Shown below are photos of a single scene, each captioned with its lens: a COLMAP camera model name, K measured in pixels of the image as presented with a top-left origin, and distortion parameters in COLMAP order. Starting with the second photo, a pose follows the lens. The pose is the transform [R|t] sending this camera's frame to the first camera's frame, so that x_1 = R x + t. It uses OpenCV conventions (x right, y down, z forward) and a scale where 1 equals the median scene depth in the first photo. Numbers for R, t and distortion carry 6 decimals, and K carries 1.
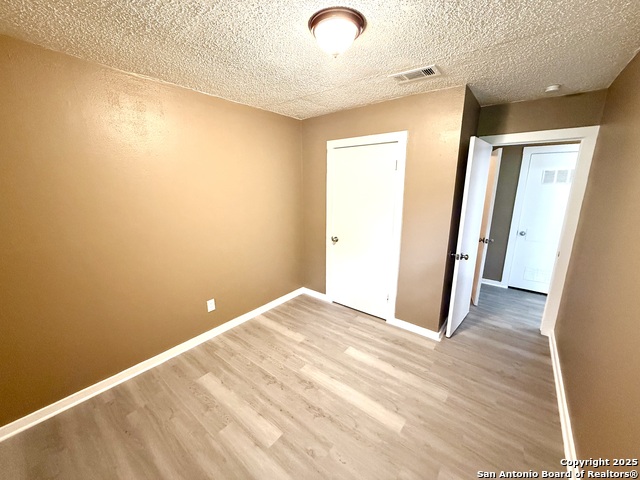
lens RADIAL K [[255.0, 0, 318.8], [0, 255.0, 239.9], [0, 0, 1]] dist [0.000981, -0.000349]
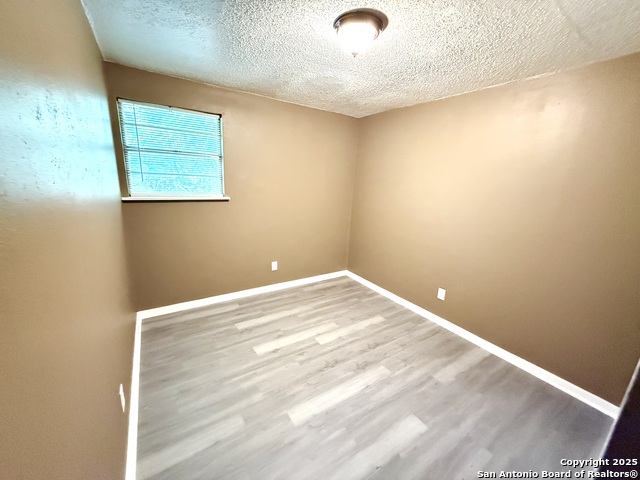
lens RADIAL K [[255.0, 0, 318.8], [0, 255.0, 239.9], [0, 0, 1]] dist [0.000981, -0.000349]
pose [[-0.311001, 0.209553, -0.927020, 0.883823], [-0.256915, 0.920540, 0.294279, -0.173683], [0.915026, 0.329687, -0.232451, 0.923602]]
